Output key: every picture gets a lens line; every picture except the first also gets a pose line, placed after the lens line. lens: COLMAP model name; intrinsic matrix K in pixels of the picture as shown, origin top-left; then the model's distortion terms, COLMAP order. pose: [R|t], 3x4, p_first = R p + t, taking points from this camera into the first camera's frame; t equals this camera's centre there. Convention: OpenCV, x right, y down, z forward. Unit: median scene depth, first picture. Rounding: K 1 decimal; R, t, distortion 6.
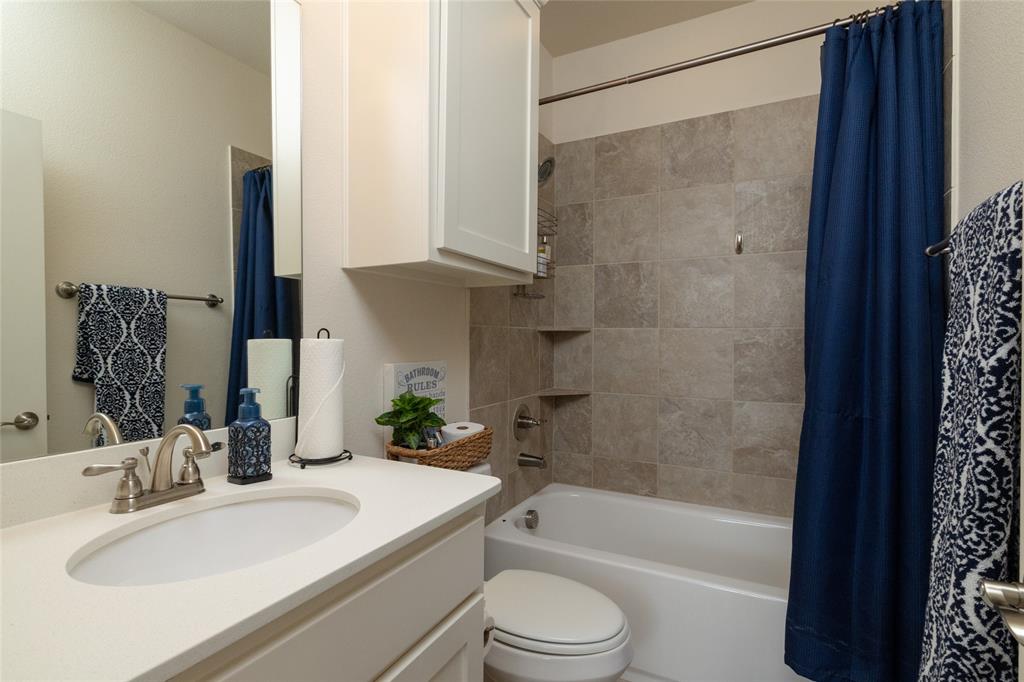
lens RADIAL K [[487.0, 0, 512.0], [0, 487.0, 341.0], [0, 0, 1]] dist [0.002532, -0.000293]
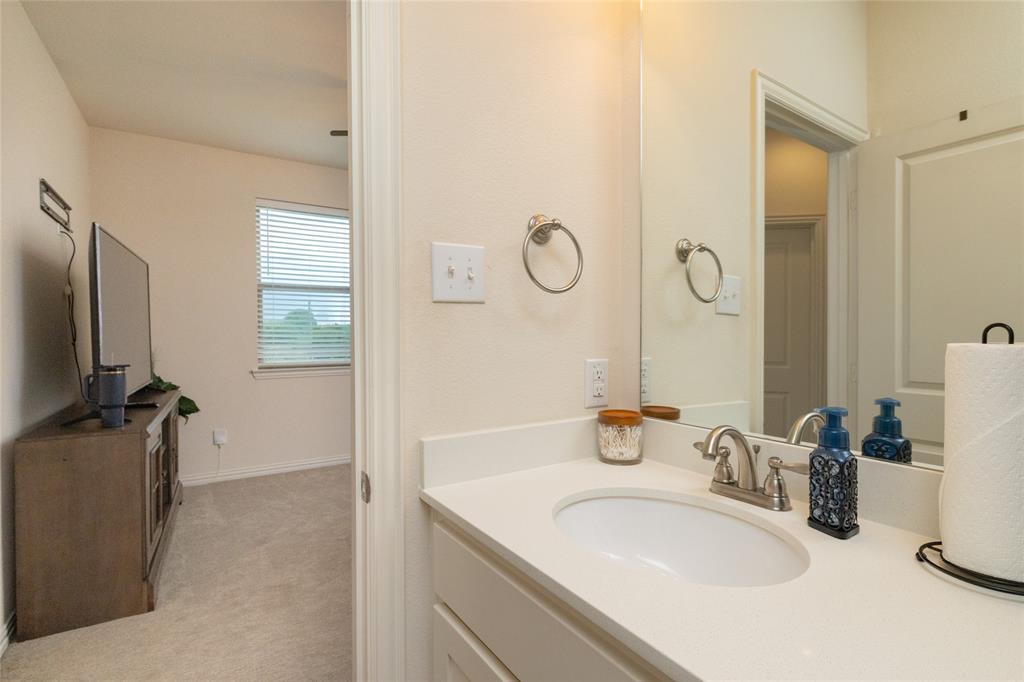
lens RADIAL K [[487.0, 0, 512.0], [0, 487.0, 341.0], [0, 0, 1]] dist [0.002532, -0.000293]
pose [[-0.485525, 0.009258, -0.874174, 0.385869], [0.000013, 0.999944, 0.010583, -0.015804], [0.874223, 0.005127, -0.485498, 0.974169]]
